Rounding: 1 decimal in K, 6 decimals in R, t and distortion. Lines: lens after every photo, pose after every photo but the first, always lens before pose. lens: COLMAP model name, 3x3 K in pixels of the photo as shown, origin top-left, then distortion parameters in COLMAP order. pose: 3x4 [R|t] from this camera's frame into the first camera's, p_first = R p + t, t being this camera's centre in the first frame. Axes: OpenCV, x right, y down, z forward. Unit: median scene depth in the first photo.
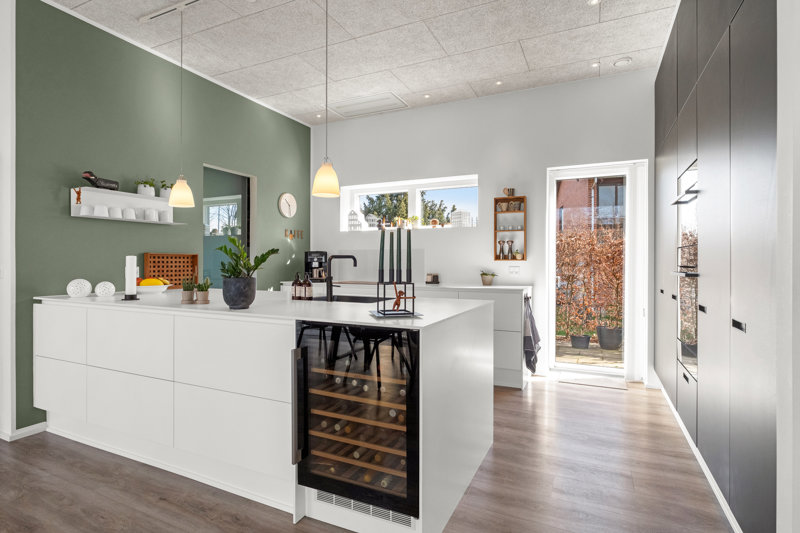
lens RADIAL K [[415.0, 0, 400.0], [0, 415.0, 266.5], [0, 0, 1]] dist [-0.004276, -0.000277]
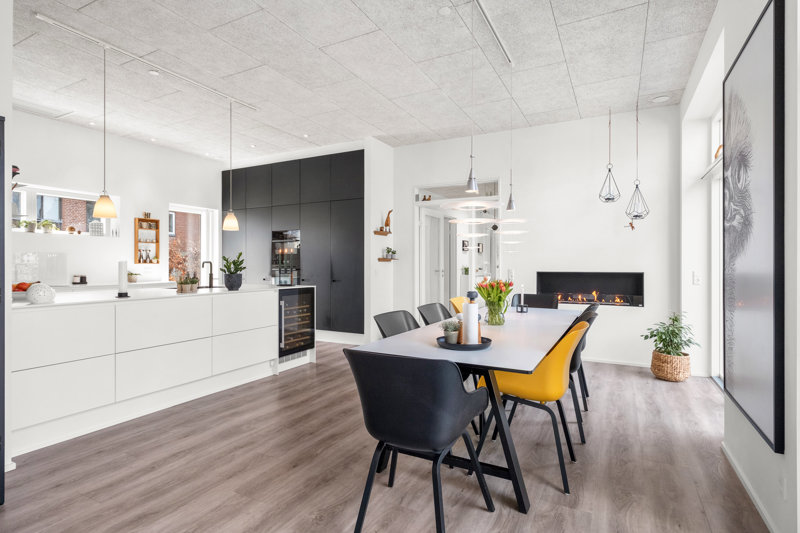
lens RADIAL K [[410.1, 0, 398.6], [0, 410.1, 261.9], [0, 0, 1]] dist [0.002655, 0.000241]
pose [[0.050303, 0.005090, 0.998721, -1.189708], [0.007633, 0.999956, -0.005481, -0.006952], [-0.998705, 0.007899, 0.050262, 0.084476]]
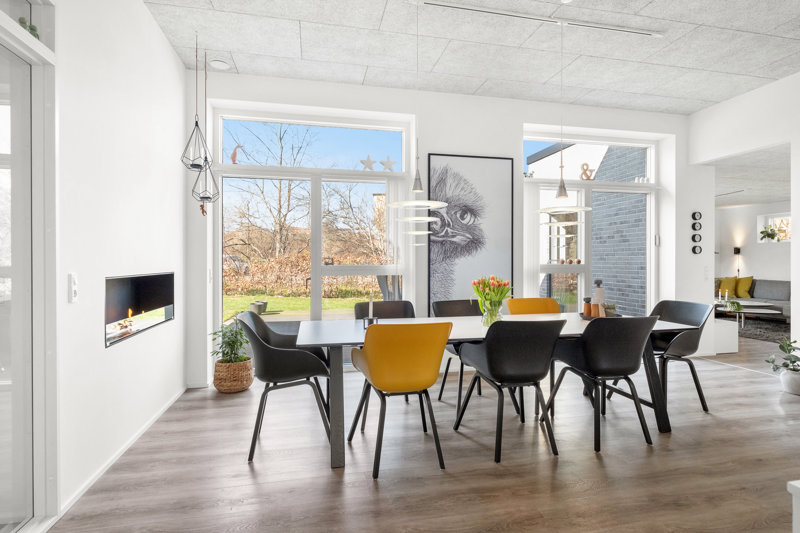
lens RADIAL K [[410.1, 0, 398.6], [0, 410.1, 261.9], [0, 0, 1]] dist [0.002655, 0.000241]
pose [[-0.791361, 0.000552, -0.611349, 0.207143], [-0.005865, 0.999947, 0.008494, -0.009629], [0.611321, 0.010307, -0.791316, 0.422321]]
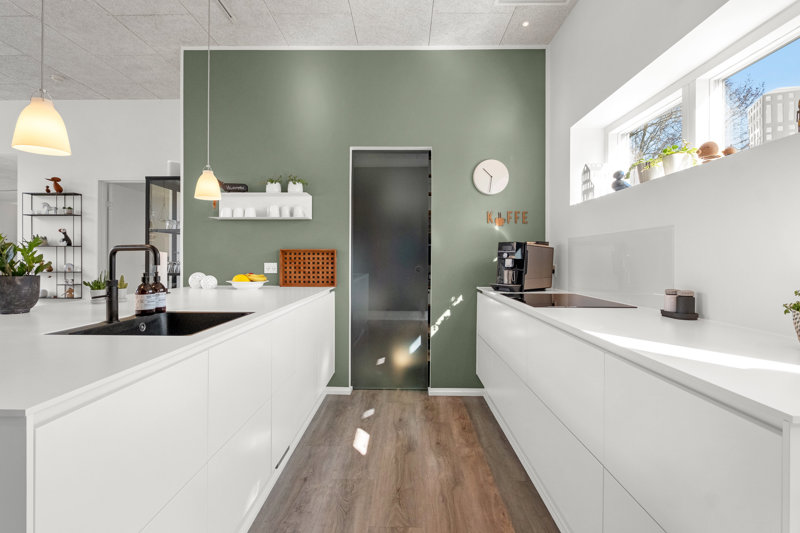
lens RADIAL K [[415.0, 0, 400.0], [0, 415.0, 266.5], [0, 0, 1]] dist [-0.004276, -0.000277]
pose [[0.410051, 0.018297, -0.911879, 0.377218], [-0.015210, 0.999797, 0.013222, -0.007201], [0.911936, 0.008448, 0.410246, 0.731262]]
